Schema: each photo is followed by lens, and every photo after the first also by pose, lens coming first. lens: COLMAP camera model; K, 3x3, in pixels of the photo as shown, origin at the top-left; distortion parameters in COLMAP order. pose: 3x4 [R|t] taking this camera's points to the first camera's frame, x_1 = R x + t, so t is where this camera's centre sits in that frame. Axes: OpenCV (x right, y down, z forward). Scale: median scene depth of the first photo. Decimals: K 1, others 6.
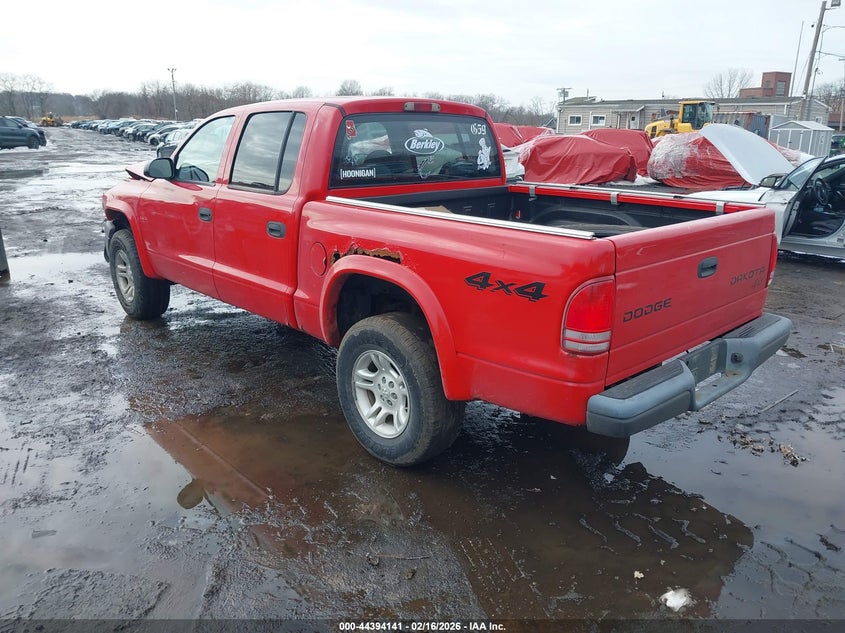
lens RADIAL K [[663.8, 0, 422.5], [0, 663.8, 316.5], [0, 0, 1]] dist [-0.049460, 0.000261]
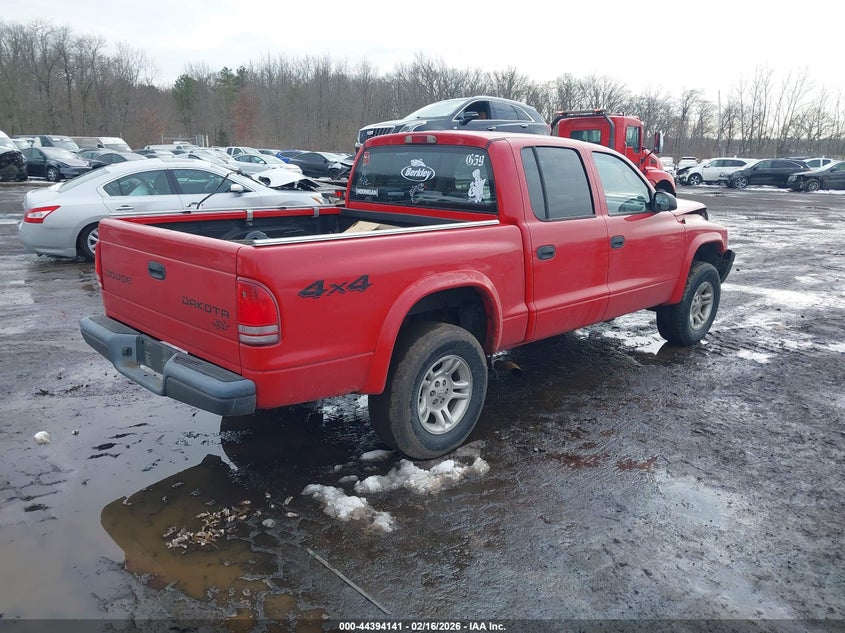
lens RADIAL K [[663.8, 0, 422.5], [0, 663.8, 316.5], [0, 0, 1]] dist [-0.049460, 0.000261]
pose [[0.045915, 0.220948, -0.974204, 1.127956], [-0.299538, 0.933403, 0.197577, -0.256420], [0.952979, 0.282739, 0.109040, 0.953062]]
